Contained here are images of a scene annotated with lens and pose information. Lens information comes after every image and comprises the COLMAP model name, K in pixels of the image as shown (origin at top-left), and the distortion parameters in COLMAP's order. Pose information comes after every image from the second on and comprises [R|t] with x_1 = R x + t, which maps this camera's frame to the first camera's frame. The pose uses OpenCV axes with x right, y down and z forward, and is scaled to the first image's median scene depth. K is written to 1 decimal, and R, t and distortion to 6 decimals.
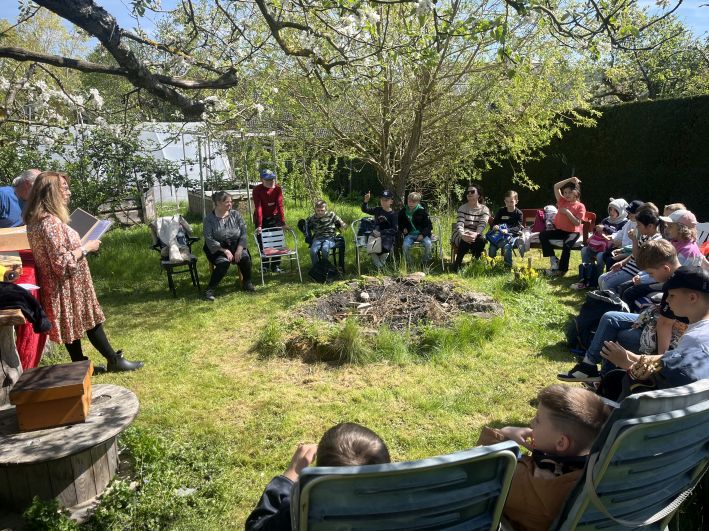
lens RADIAL K [[562.8, 0, 344.4], [0, 562.8, 264.6], [0, 0, 1]] dist [0.122863, -0.143587]
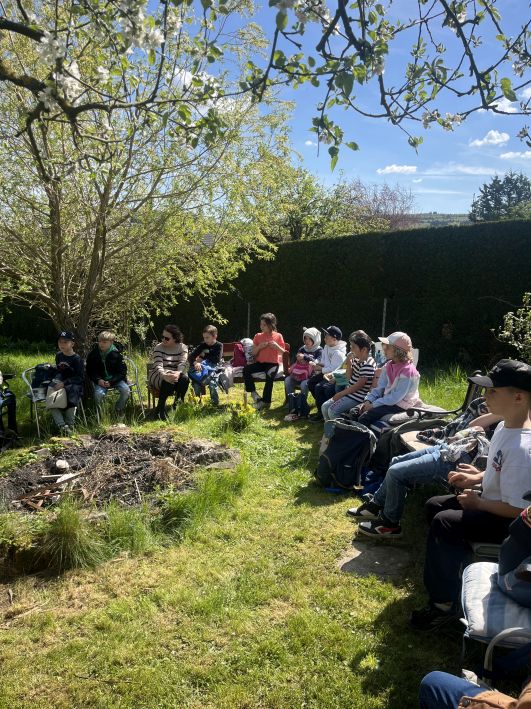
lens RADIAL K [[562.8, 0, 271.9], [0, 562.8, 353.4], [0, 0, 1]] dist [0.122863, -0.143587]
pose [[0.884795, -0.068034, 0.460987, -0.062207], [0.110779, 0.991633, -0.066276, -0.011757], [-0.452620, 0.109708, 0.884929, 0.168737]]
